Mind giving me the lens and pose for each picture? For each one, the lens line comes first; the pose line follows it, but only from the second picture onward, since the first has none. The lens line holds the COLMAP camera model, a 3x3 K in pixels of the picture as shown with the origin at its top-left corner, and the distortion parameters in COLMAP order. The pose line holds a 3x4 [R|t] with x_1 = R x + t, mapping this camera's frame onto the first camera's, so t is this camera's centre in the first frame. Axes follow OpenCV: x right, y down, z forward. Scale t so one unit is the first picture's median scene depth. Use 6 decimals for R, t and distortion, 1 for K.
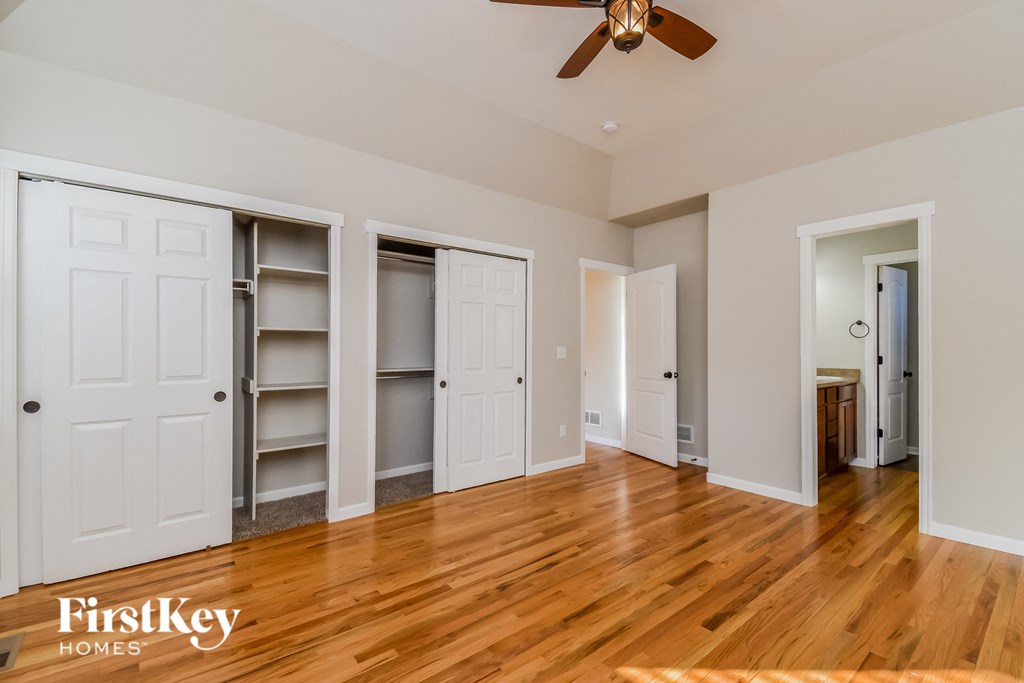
lens RADIAL K [[454.1, 0, 519.9], [0, 454.1, 348.5], [0, 0, 1]] dist [-0.000709, -0.000264]
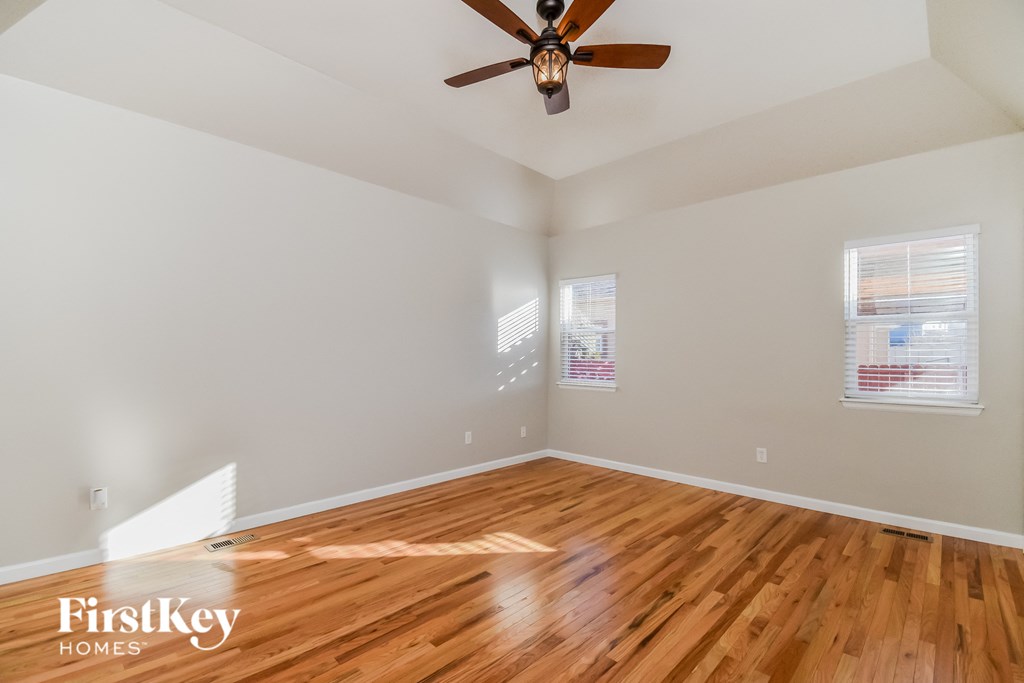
lens RADIAL K [[454.1, 0, 519.9], [0, 454.1, 348.5], [0, 0, 1]] dist [-0.000709, -0.000264]
pose [[-0.991931, -0.009606, -0.126411, 0.374393], [-0.008659, 0.999930, -0.008041, -0.005615], [0.126480, -0.006882, -0.991945, 1.746548]]
